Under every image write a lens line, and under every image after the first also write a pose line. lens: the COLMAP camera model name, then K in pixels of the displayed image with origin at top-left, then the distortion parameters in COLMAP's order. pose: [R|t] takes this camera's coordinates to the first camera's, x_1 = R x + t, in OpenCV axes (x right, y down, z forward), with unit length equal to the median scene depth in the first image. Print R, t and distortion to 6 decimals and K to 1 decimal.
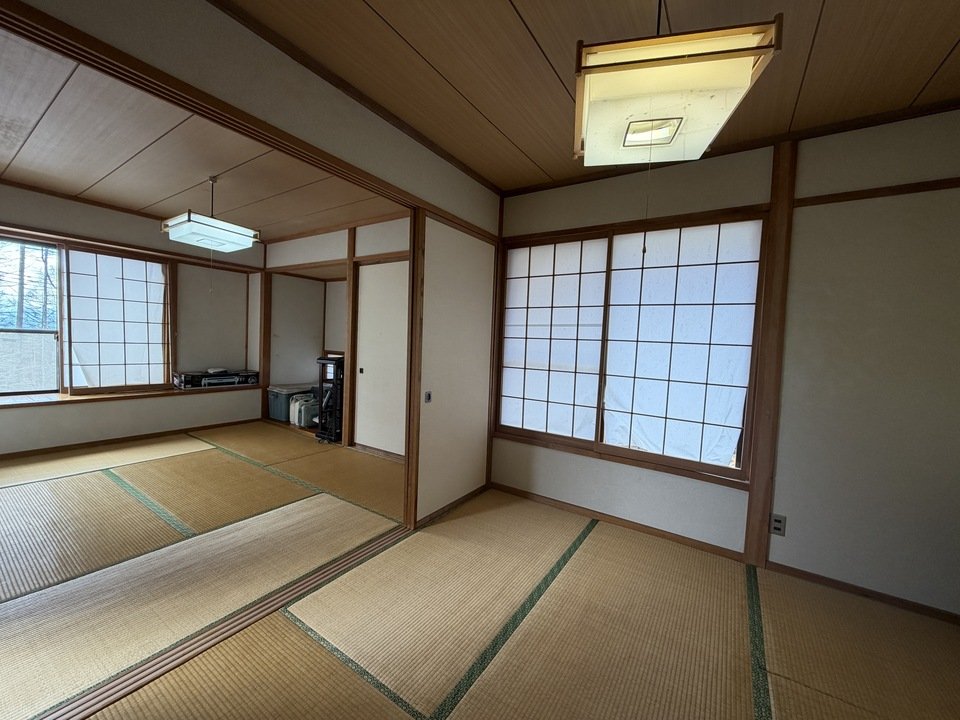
lens RADIAL K [[383.1, 0, 476.4], [0, 383.1, 365.0], [0, 0, 1]] dist [-0.000582, 0.000045]
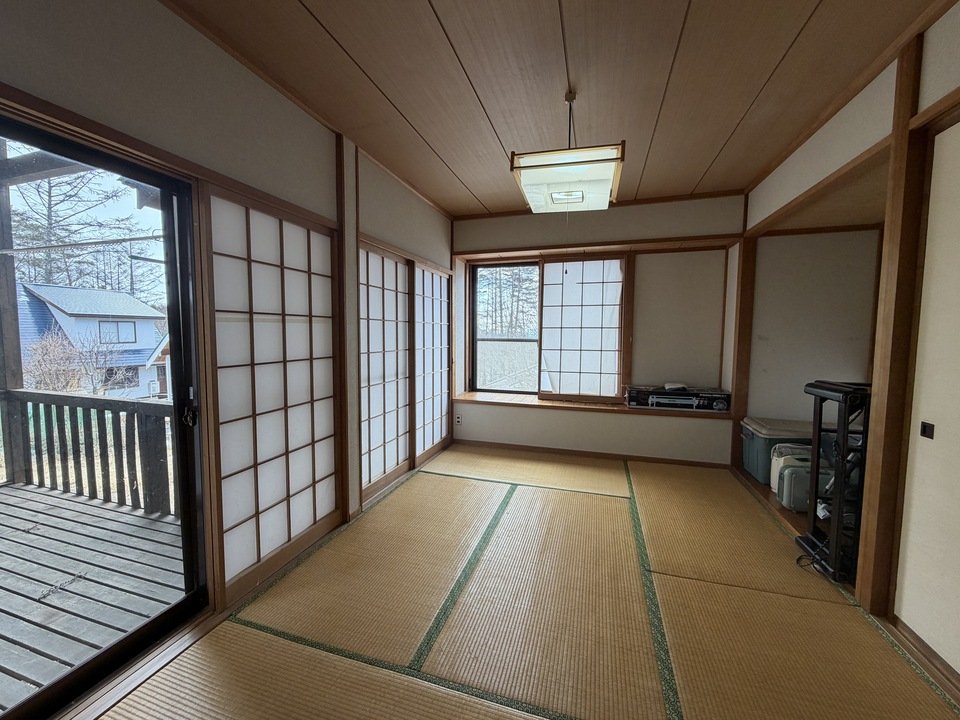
lens RADIAL K [[383.1, 0, 476.5], [0, 383.1, 359.7], [0, 0, 1]] dist [-0.000582, 0.000045]
pose [[0.277477, 0.026869, -0.960357, -0.067598], [-0.051148, 0.998604, 0.013161, -0.029968], [0.959370, 0.045469, 0.278464, 0.439965]]
